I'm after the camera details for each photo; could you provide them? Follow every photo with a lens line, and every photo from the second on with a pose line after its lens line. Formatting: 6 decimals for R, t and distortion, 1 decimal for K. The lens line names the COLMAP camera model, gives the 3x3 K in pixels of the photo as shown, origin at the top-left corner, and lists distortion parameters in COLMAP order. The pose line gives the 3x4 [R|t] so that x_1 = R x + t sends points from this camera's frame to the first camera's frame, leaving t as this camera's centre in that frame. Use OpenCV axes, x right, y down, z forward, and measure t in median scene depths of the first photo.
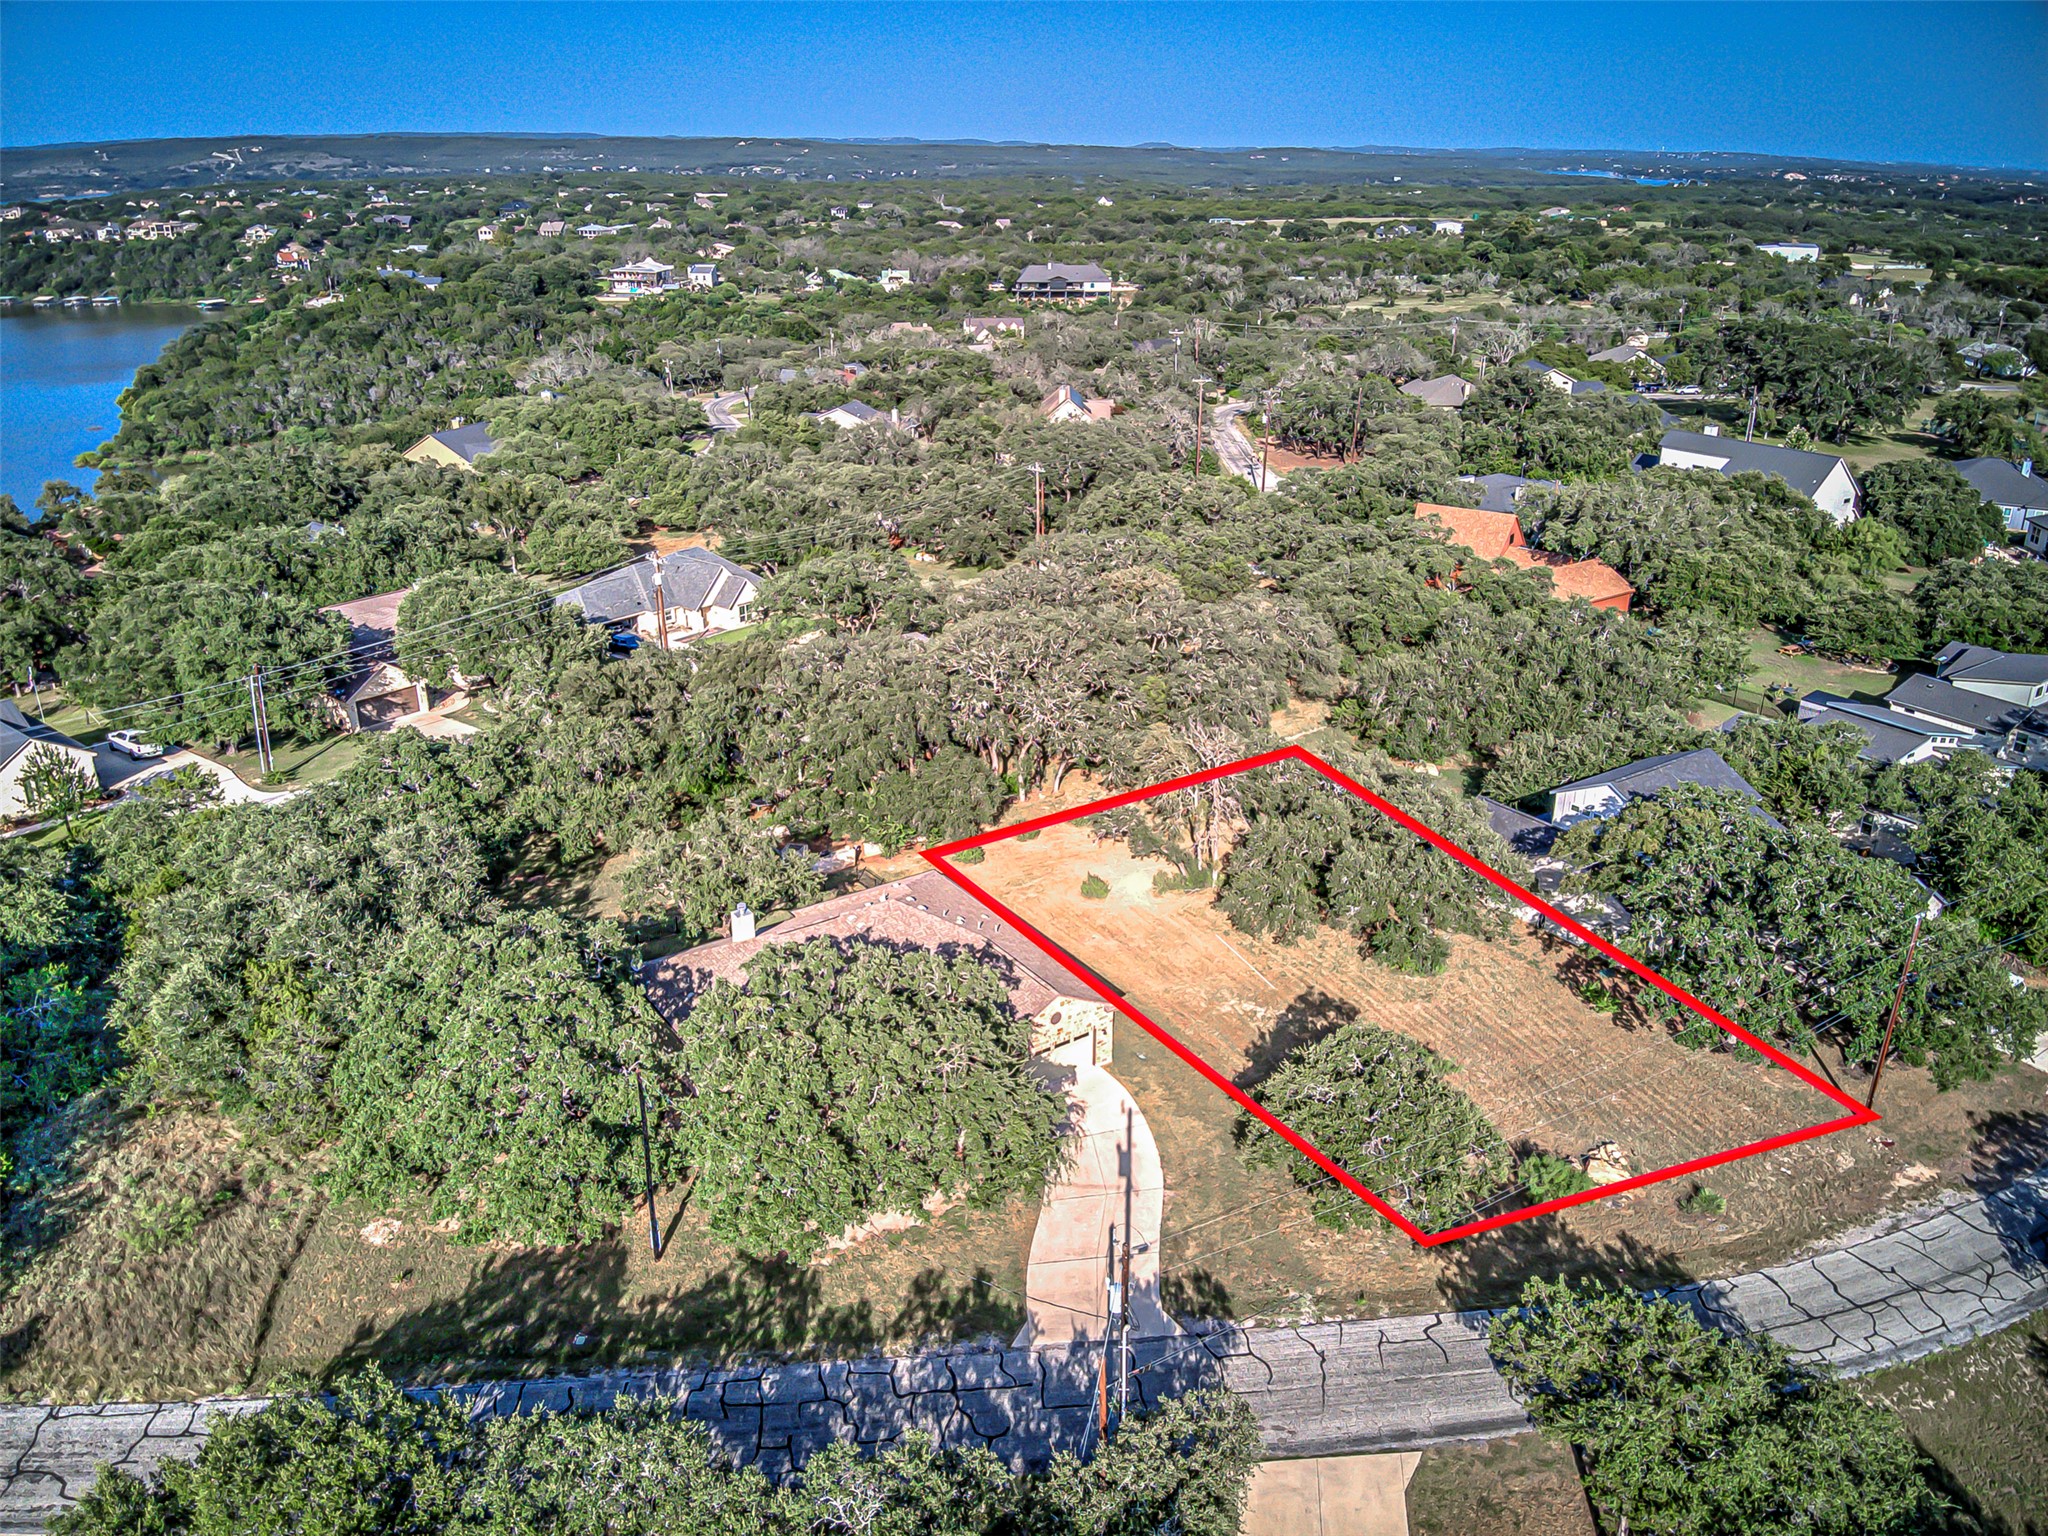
lens RADIAL K [[1486.1, 0, 1024.7], [0, 1486.1, 780.9], [0, 0, 1]] dist [0.099299, -0.189963]
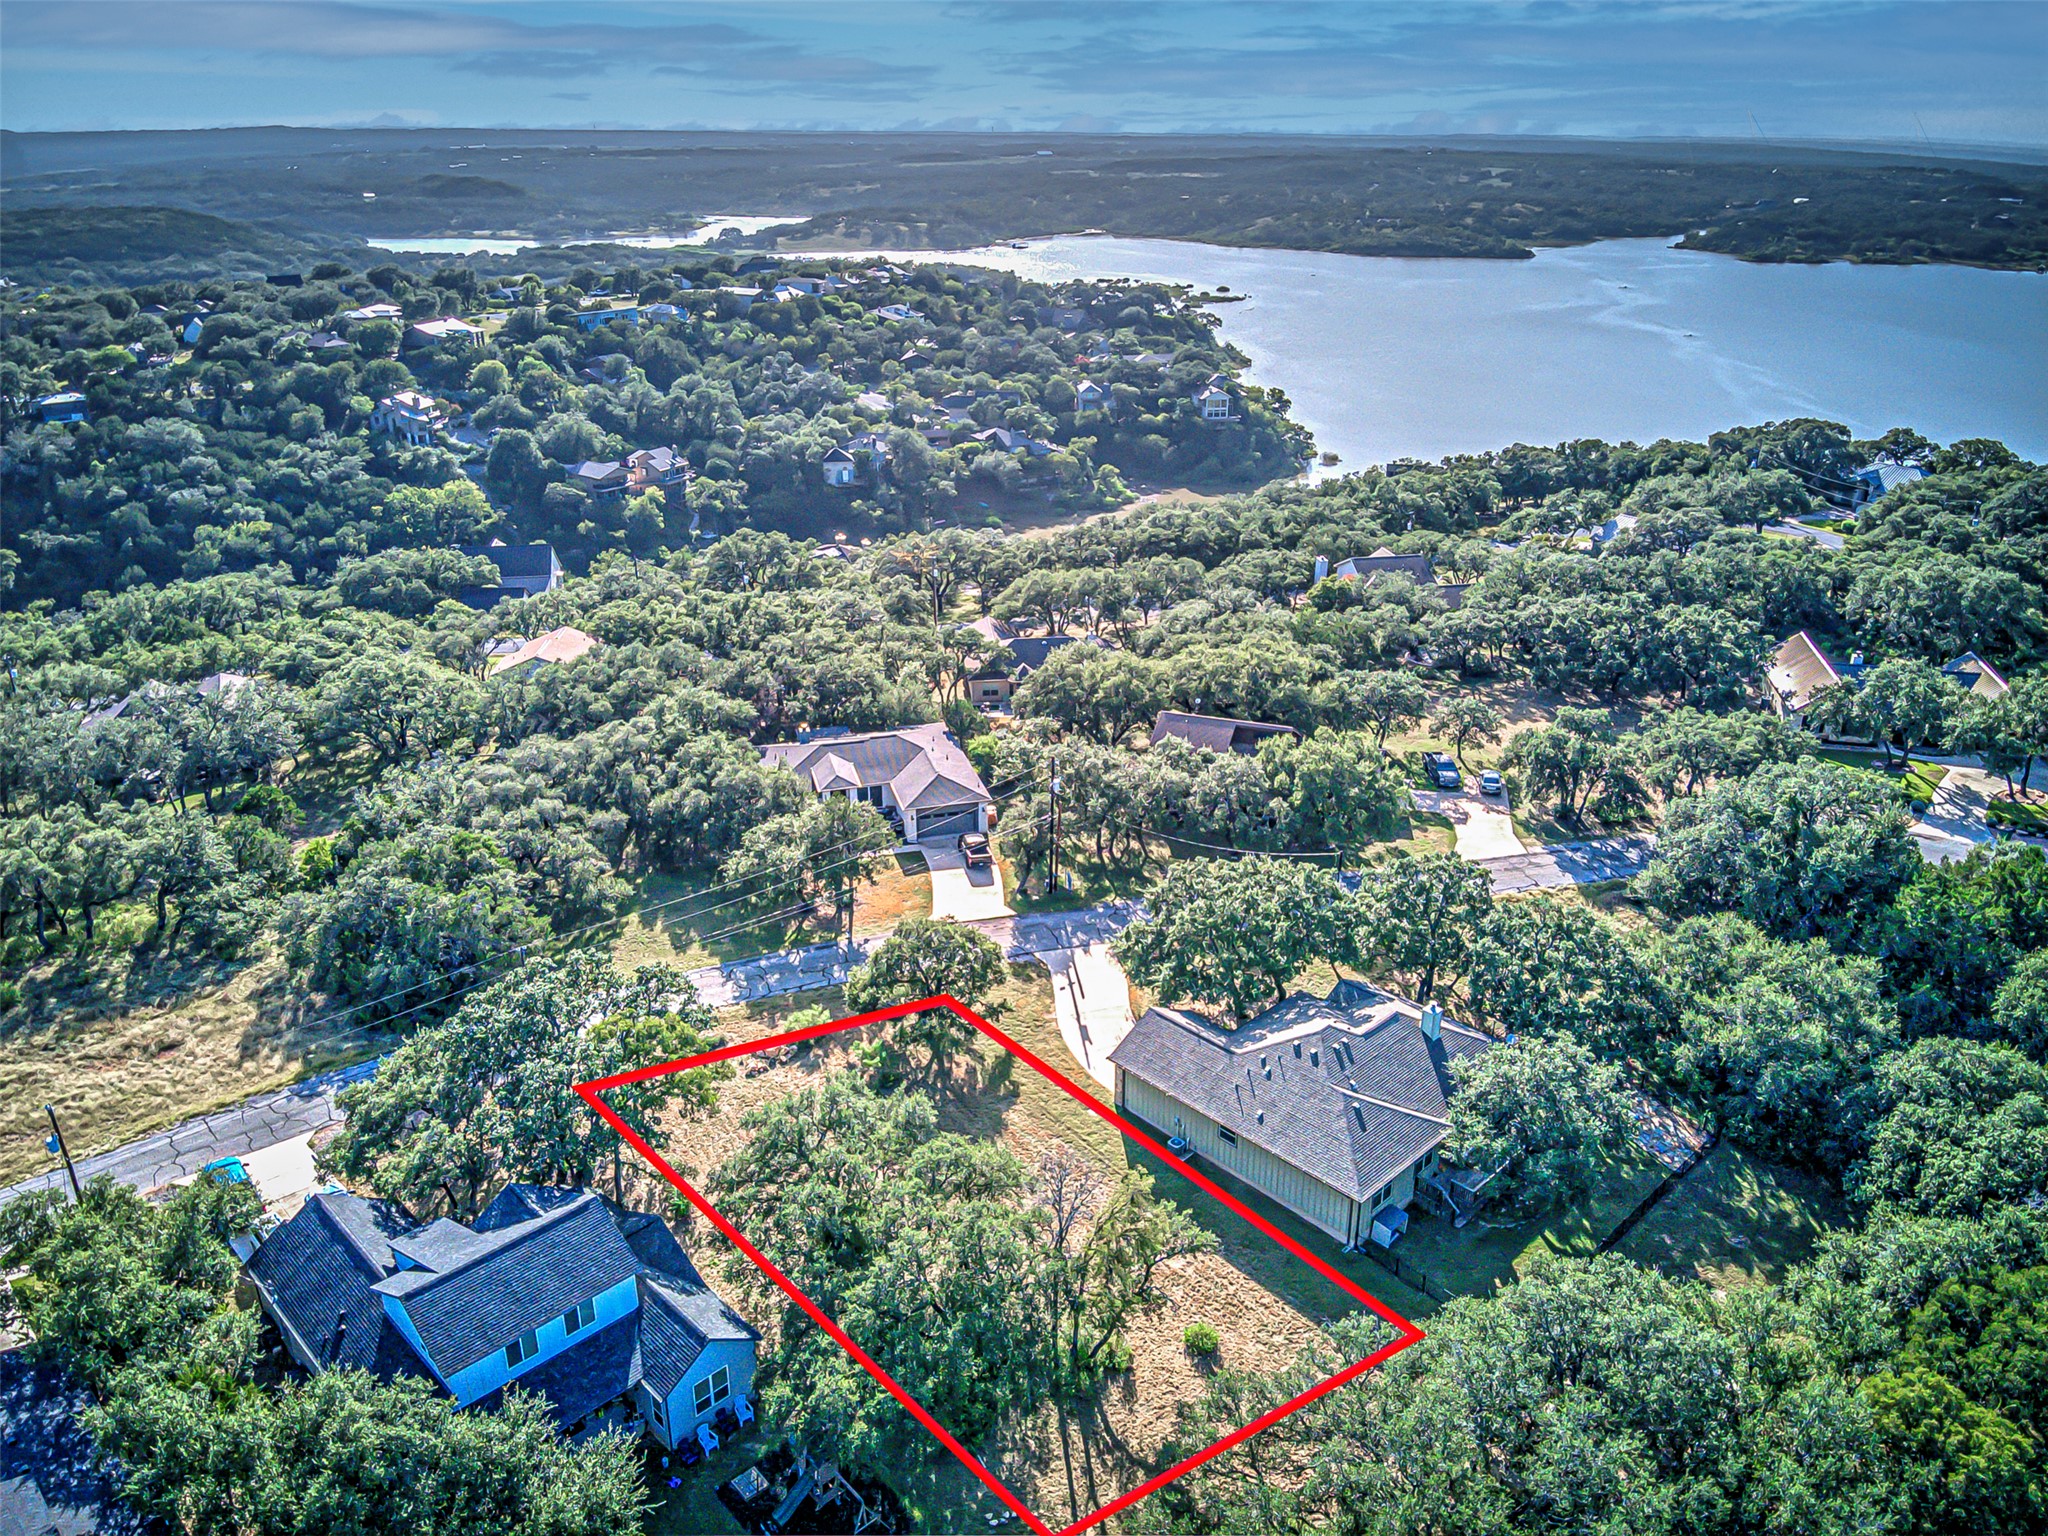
lens RADIAL K [[1486.1, 0, 1024.7], [0, 1486.1, 780.9], [0, 0, 1]] dist [0.099299, -0.189963]
pose [[-0.985810, 0.074502, -0.150423, 0.174568], [-0.055787, 0.699769, 0.712187, -0.514132], [0.158321, 0.710473, -0.685684, 0.967743]]
